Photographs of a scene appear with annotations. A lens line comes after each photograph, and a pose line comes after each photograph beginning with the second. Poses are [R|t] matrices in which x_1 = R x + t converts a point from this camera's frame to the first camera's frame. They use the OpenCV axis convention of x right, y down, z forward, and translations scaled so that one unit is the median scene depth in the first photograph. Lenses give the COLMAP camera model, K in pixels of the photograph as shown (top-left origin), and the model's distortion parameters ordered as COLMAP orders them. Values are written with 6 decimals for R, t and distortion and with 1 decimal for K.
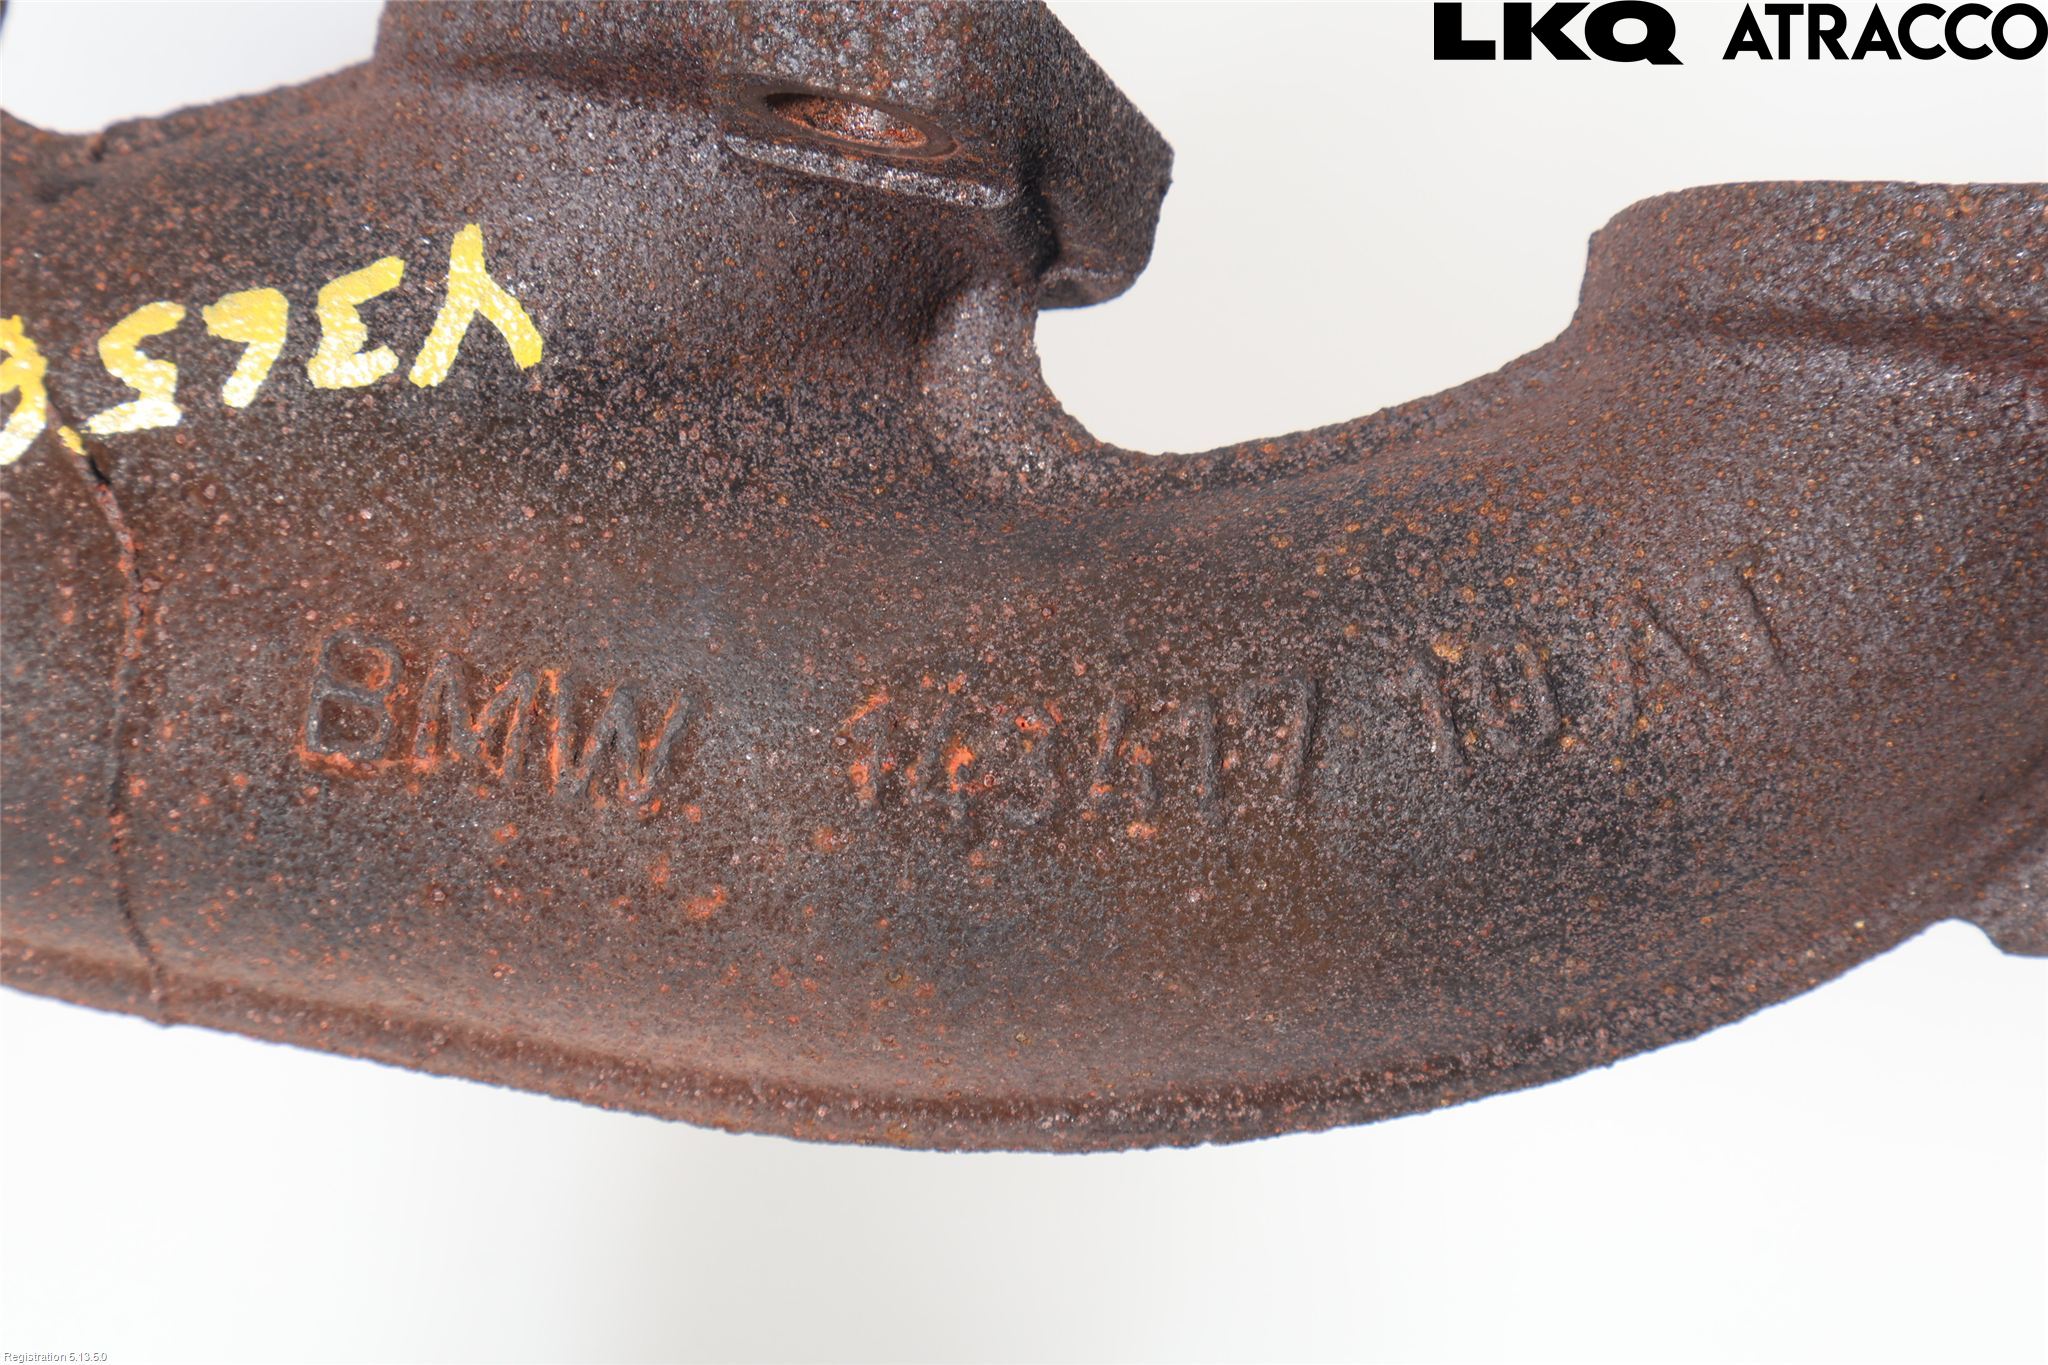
lens RADIAL K [[4196.2, 0, 1027.7], [0, 4196.2, 681.3], [0, 0, 1]] dist [0.002341, 0.000000]
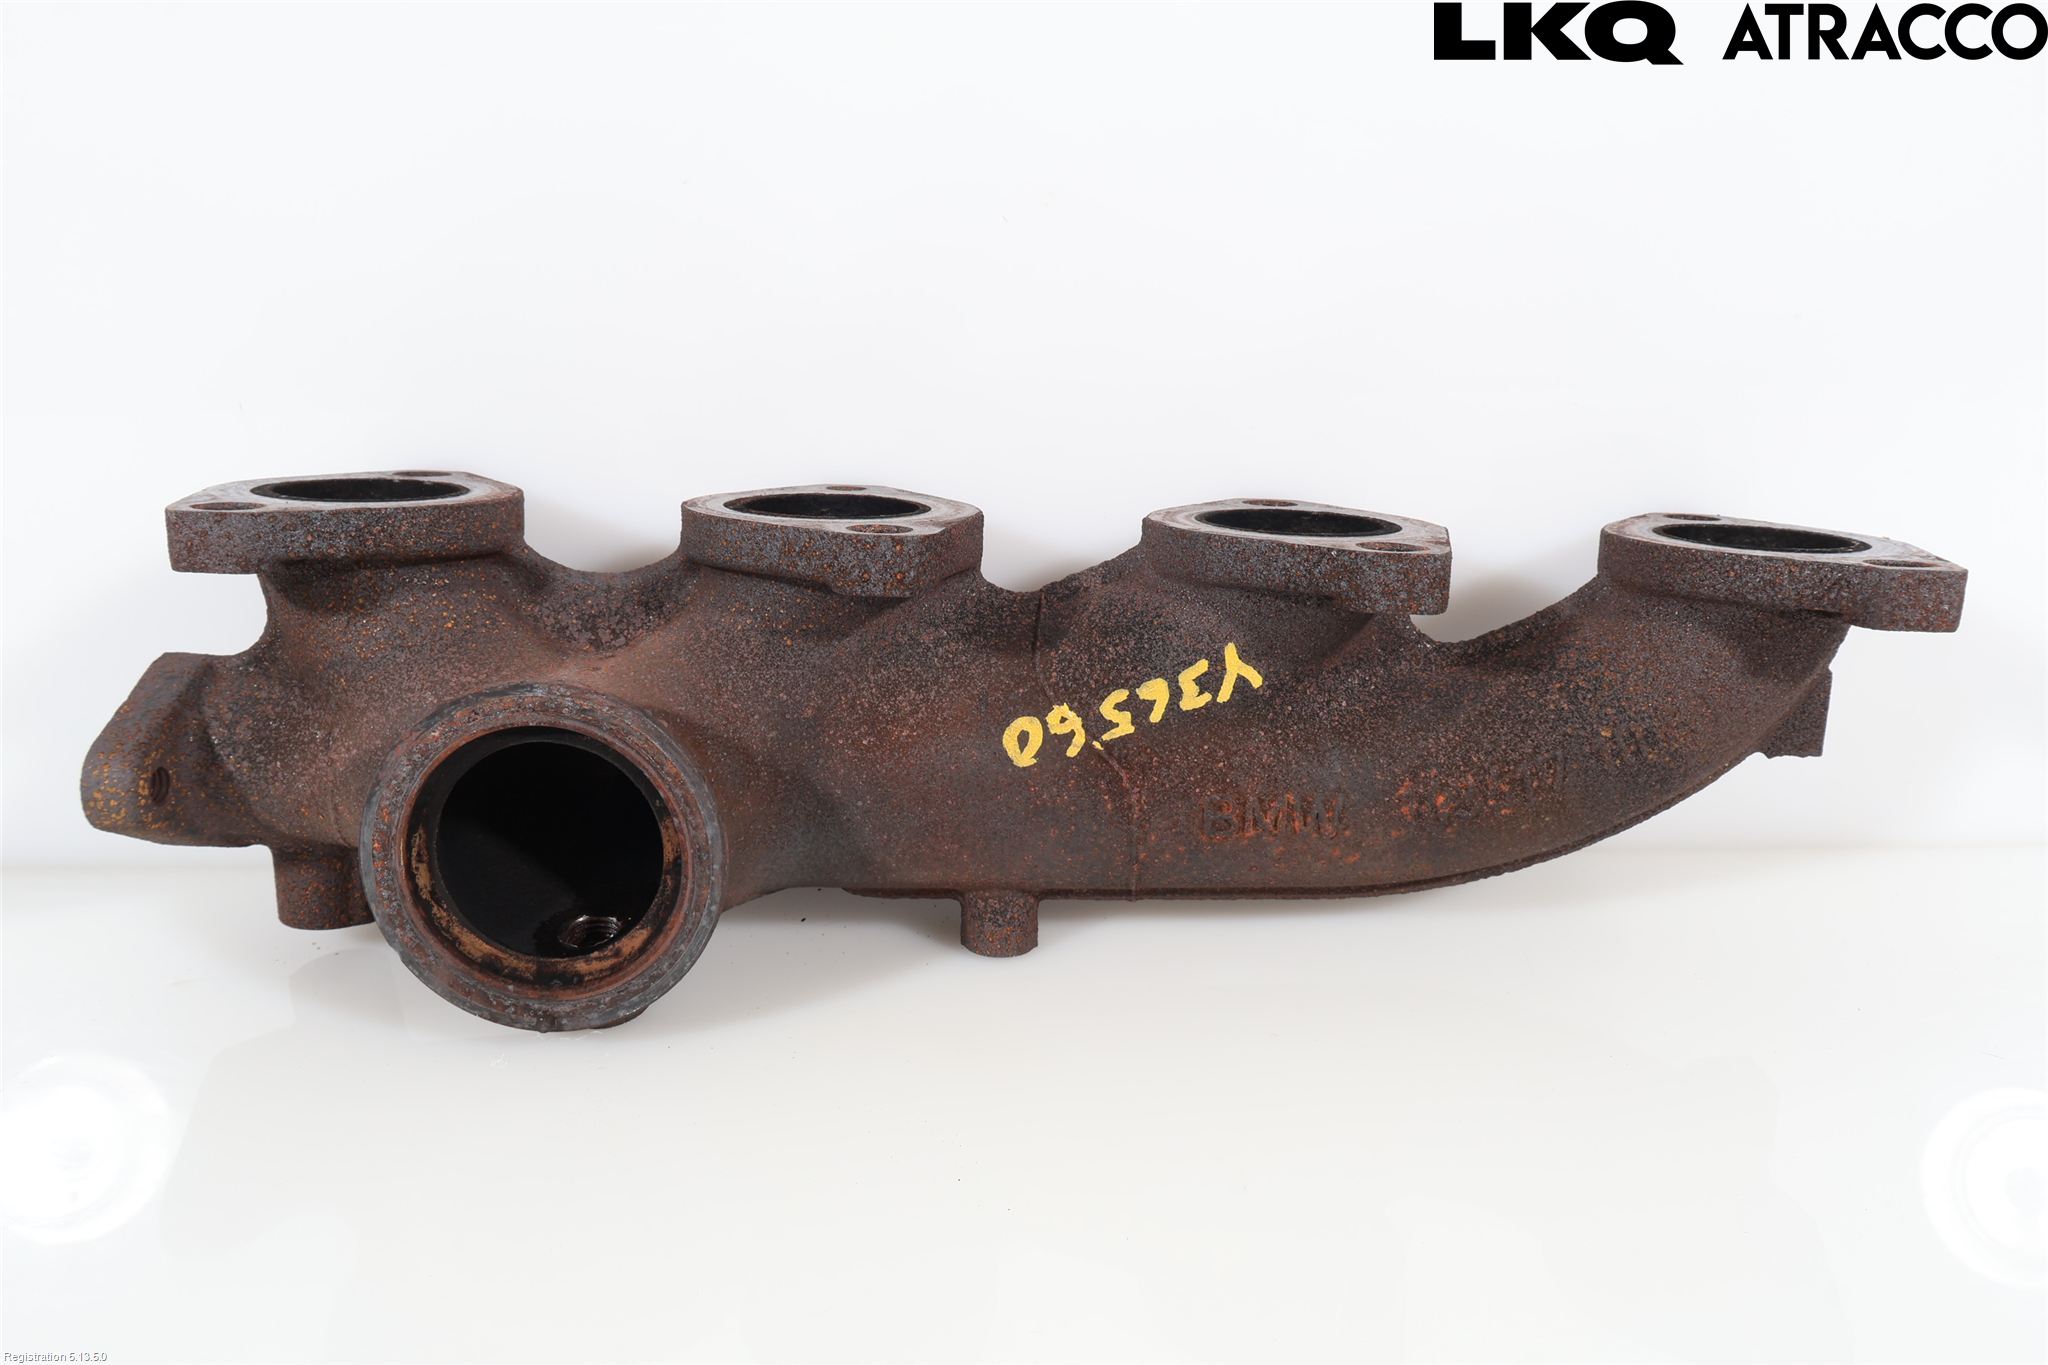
lens RADIAL K [[1727.0, 0, 1021.4], [0, 1727.0, 683.7], [0, 0, 1]] dist [-0.002616, 0.002076]
pose [[0.976829, -0.207507, 0.052403, -0.327983], [0.178040, 0.923748, 0.339104, -0.486091], [-0.118774, -0.321917, 0.939288, -0.036612]]
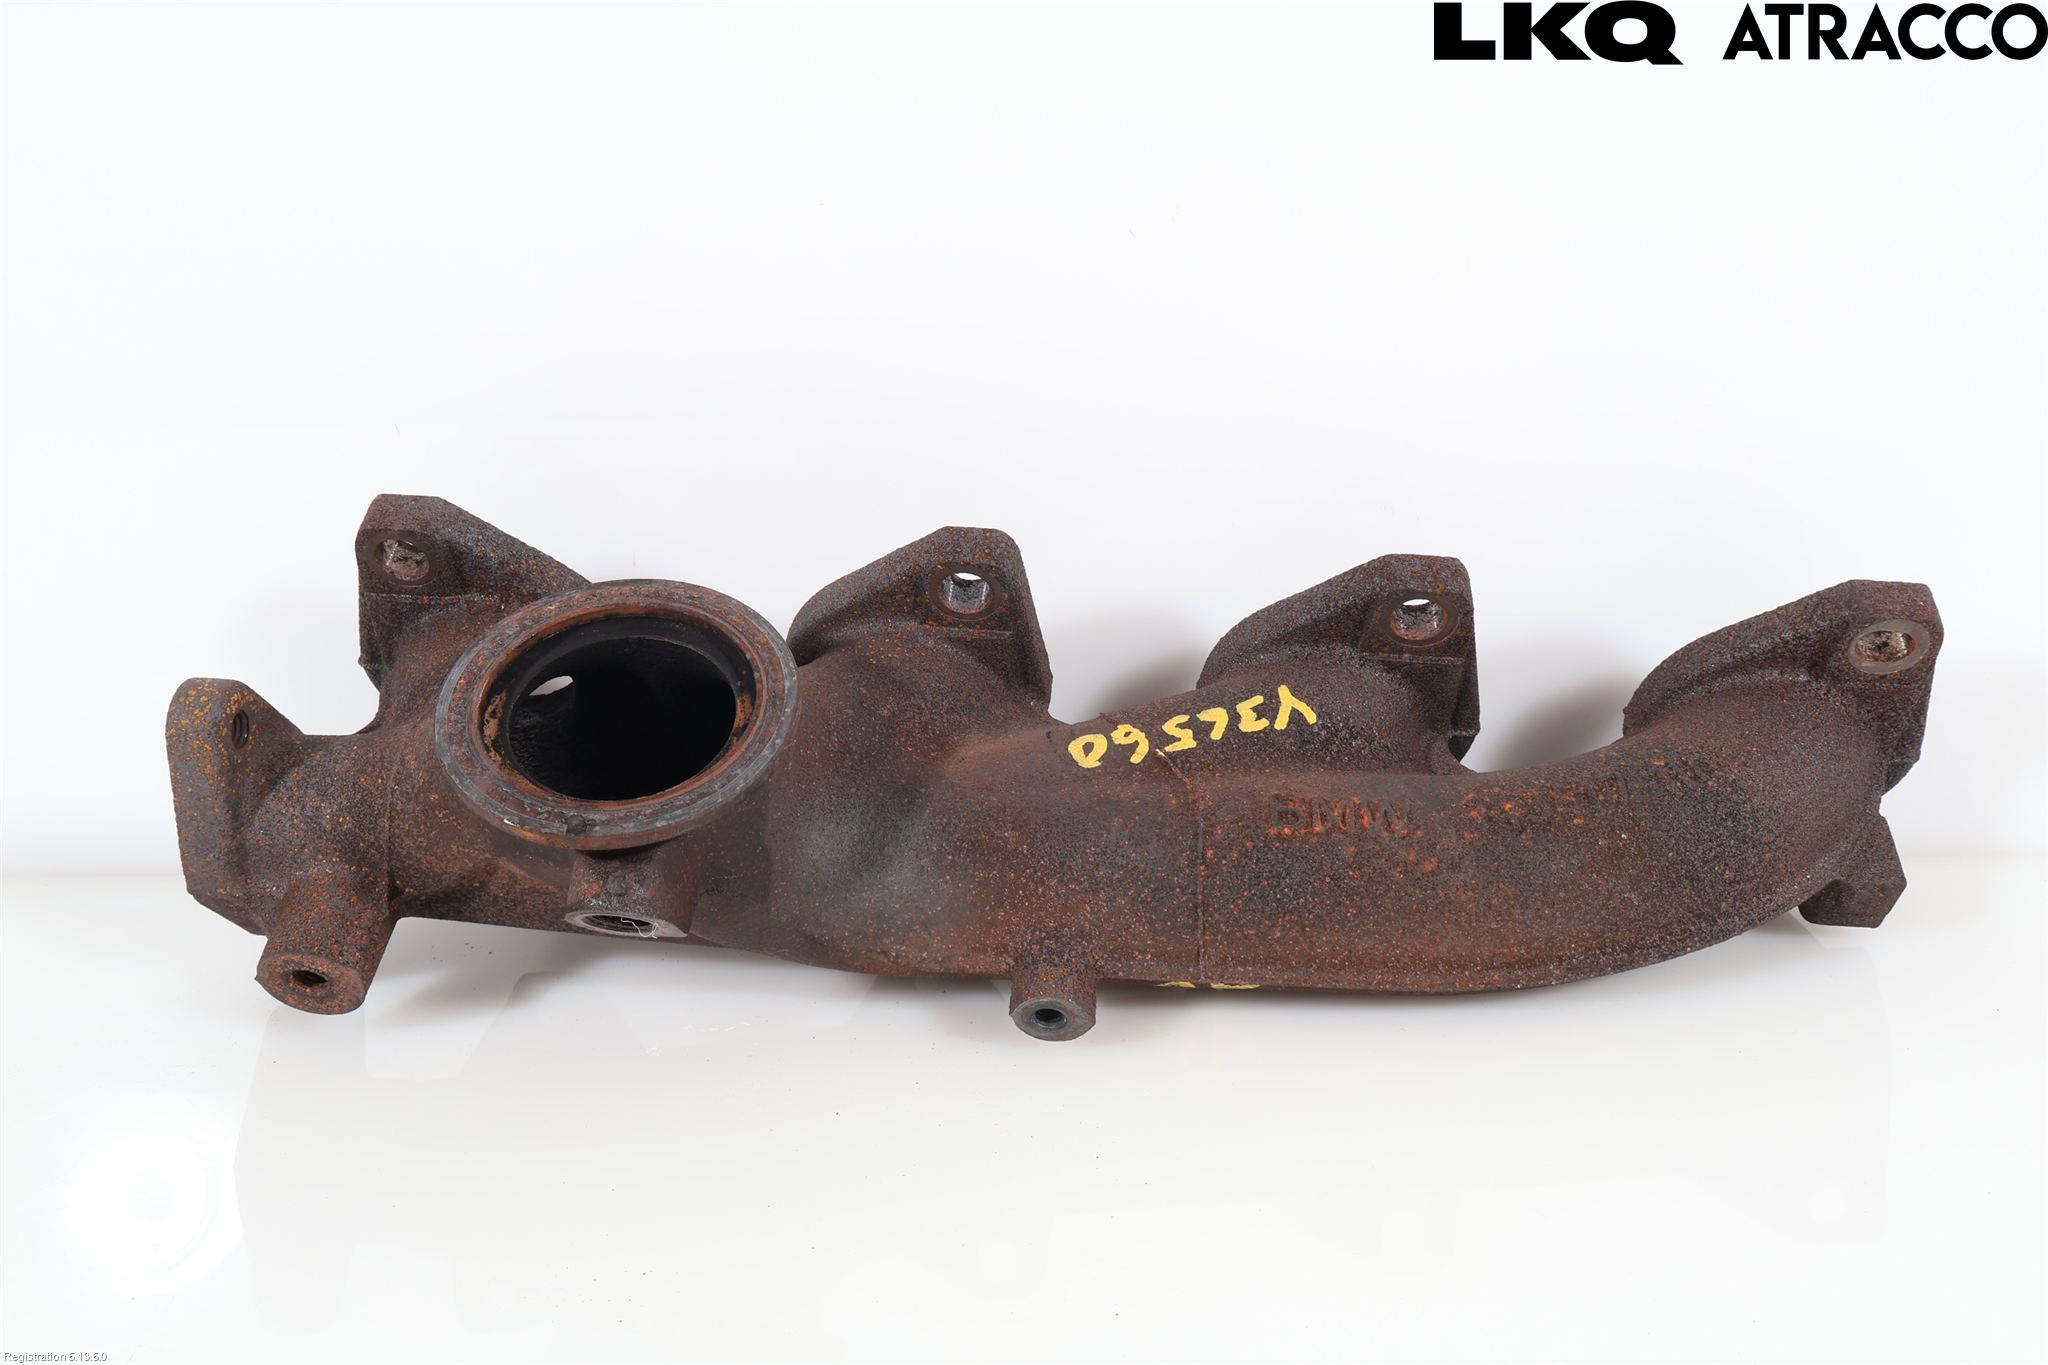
lens RADIAL K [[1883.7, 0, 1016.6], [0, 1883.7, 679.2], [0, 0, 1]] dist [0.018291, 0.000000]
pose [[0.983695, -0.030291, 0.177277, -0.545451], [0.131296, 0.794591, -0.592779, 0.637626], [-0.122906, 0.606390, 0.785612, -0.003989]]
